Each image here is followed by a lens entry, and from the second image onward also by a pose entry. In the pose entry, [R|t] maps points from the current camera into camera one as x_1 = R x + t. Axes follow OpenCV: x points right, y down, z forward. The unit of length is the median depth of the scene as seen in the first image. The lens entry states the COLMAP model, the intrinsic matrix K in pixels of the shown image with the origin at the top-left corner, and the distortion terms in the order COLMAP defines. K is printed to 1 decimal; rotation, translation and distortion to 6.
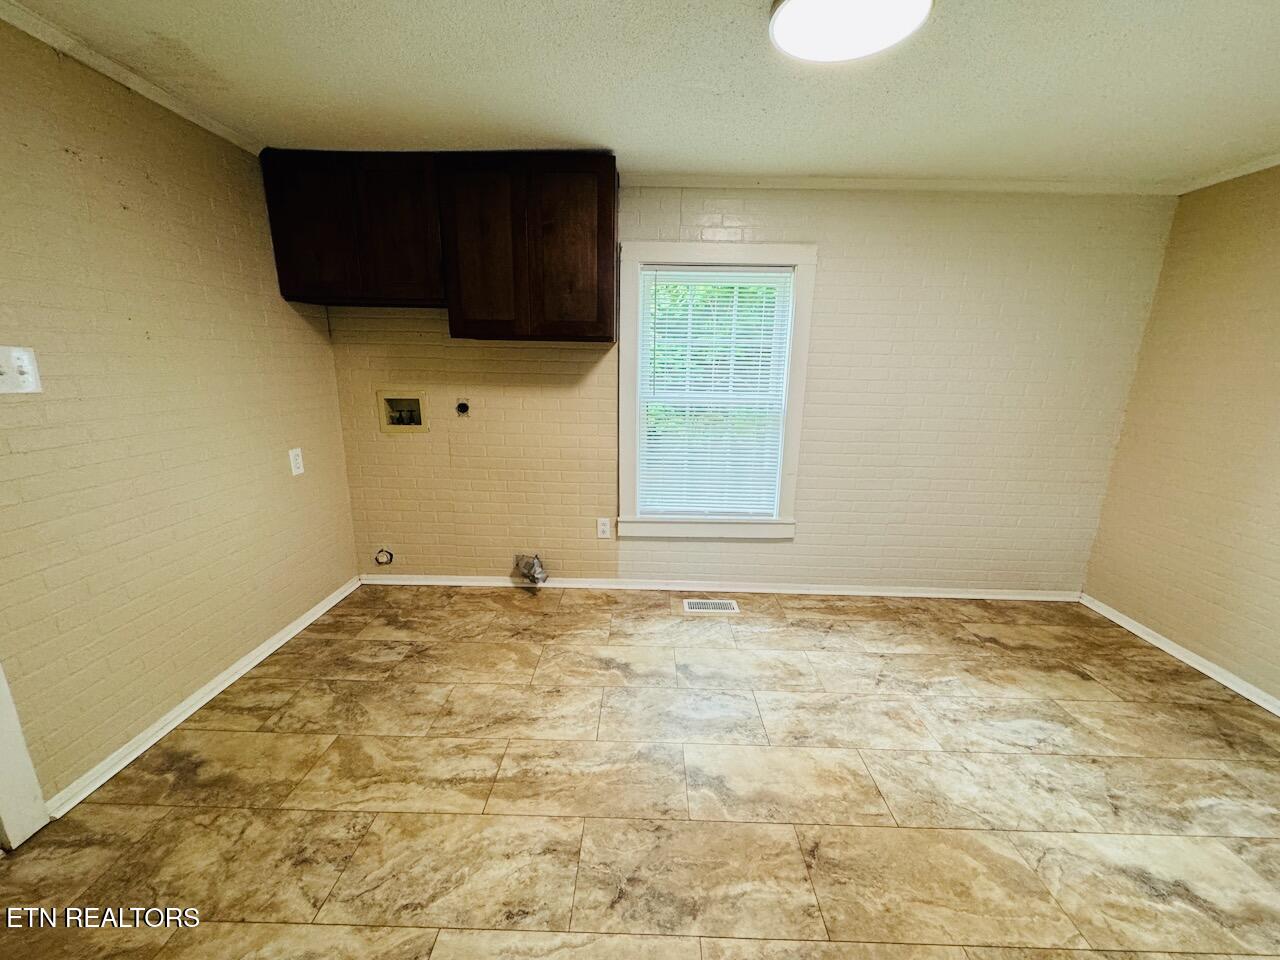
lens RADIAL K [[508.2, 0, 638.7], [0, 508.2, 479.0], [0, 0, 1]] dist [-0.002030, -0.000042]
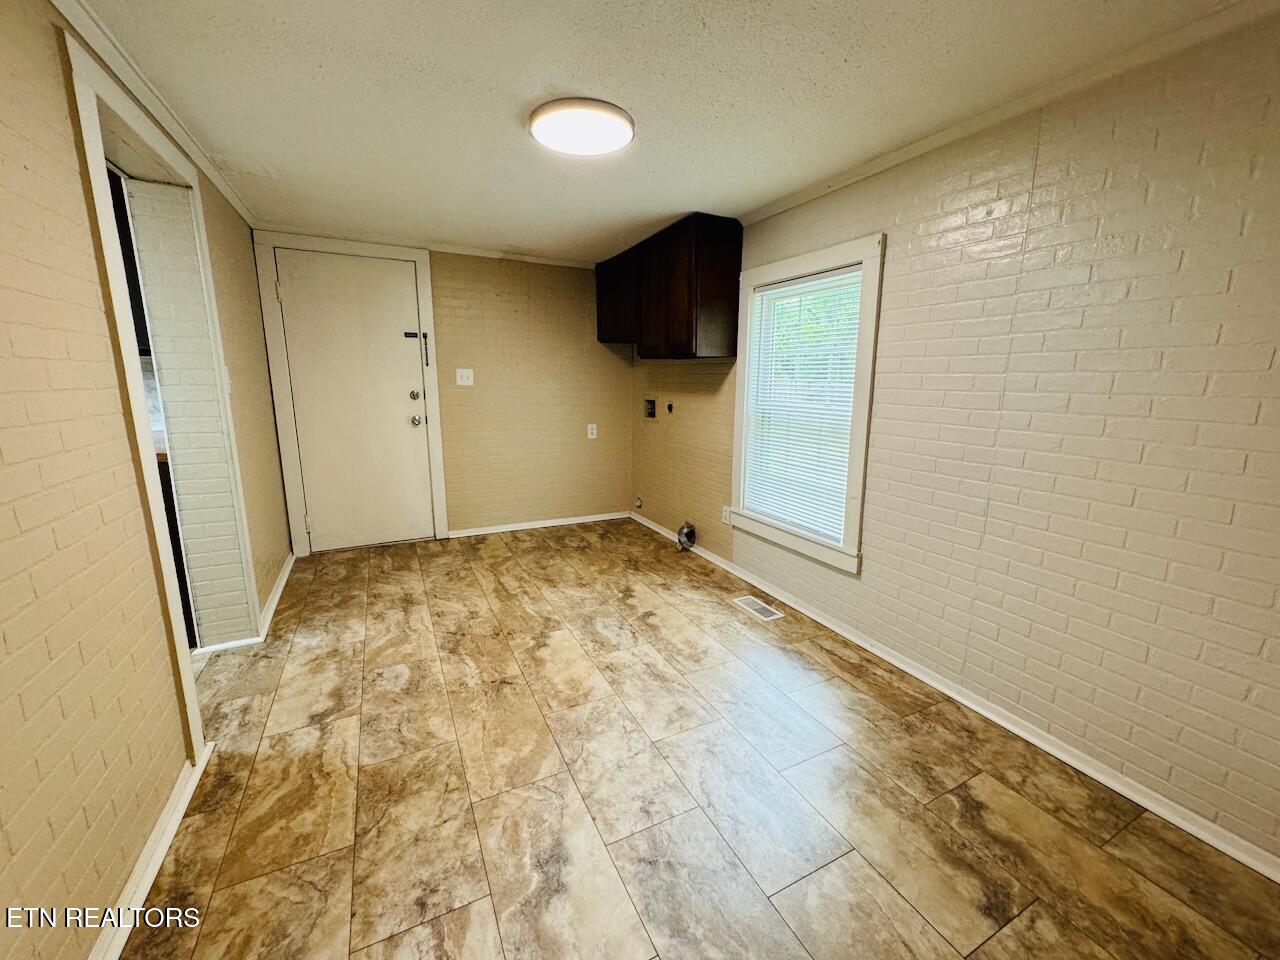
lens RADIAL K [[508.2, 0, 638.7], [0, 508.2, 479.0], [0, 0, 1]] dist [-0.002030, -0.000042]
pose [[0.462908, 0.160141, -0.871821, 1.034555], [-0.203478, 0.976478, 0.071325, -0.032539], [0.862736, 0.144379, 0.484604, 0.303844]]
